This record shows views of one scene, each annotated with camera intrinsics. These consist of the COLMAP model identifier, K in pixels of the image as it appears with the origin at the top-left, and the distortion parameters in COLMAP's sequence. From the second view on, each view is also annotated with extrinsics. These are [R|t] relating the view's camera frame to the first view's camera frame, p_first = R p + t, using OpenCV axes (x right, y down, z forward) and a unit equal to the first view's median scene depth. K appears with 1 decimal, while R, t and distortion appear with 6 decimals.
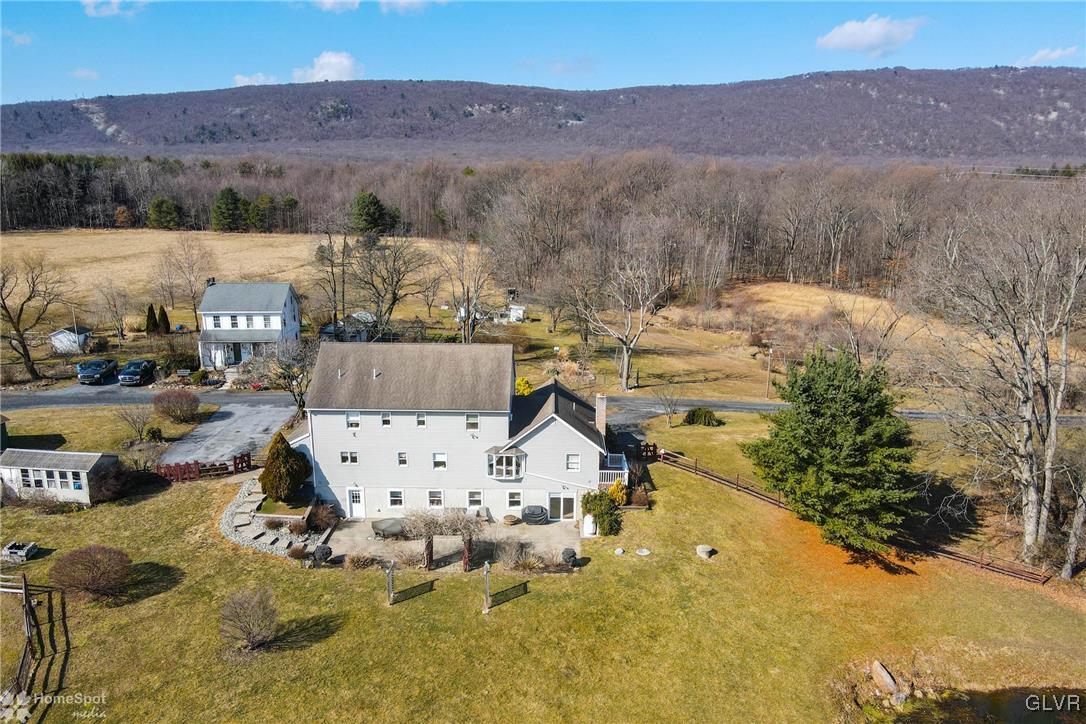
lens RADIAL K [[835.9, 0, 541.8], [0, 835.9, 362.8], [0, 0, 1]] dist [-0.000741, 0.033176]
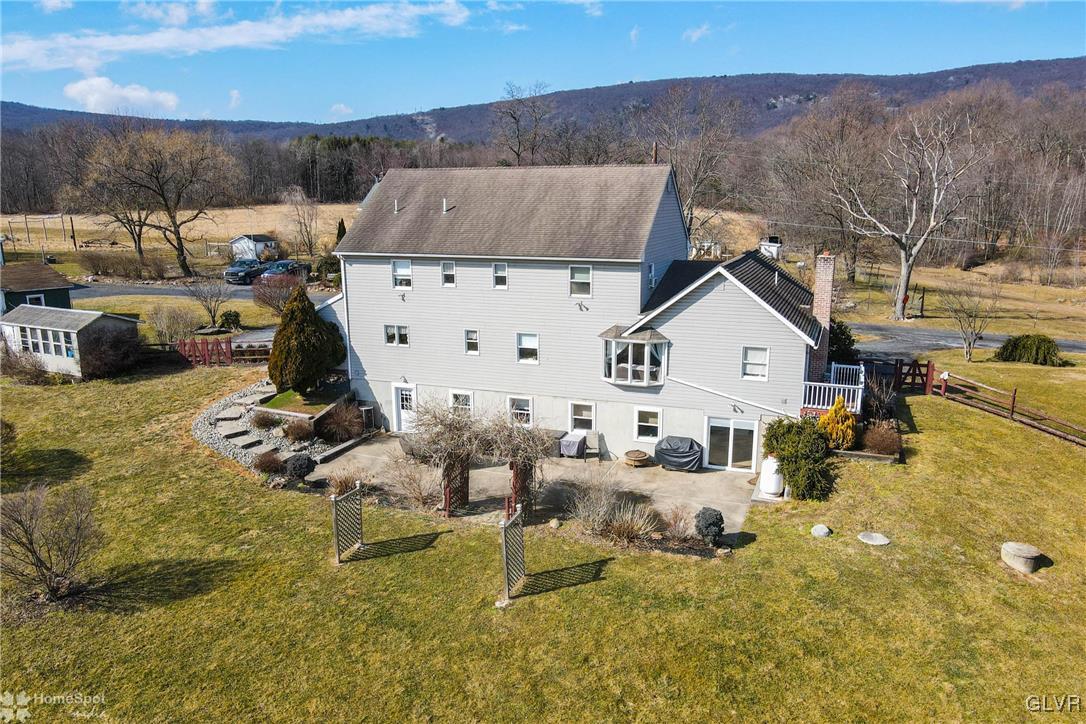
lens RADIAL K [[835.9, 0, 542.9], [0, 835.9, 362.2], [0, 0, 1]] dist [-0.000741, 0.033176]
pose [[0.940565, 0.065814, -0.333175, 0.087831], [-0.067858, 0.997680, 0.005510, 0.124107], [0.332764, 0.017426, 0.942849, 0.443525]]
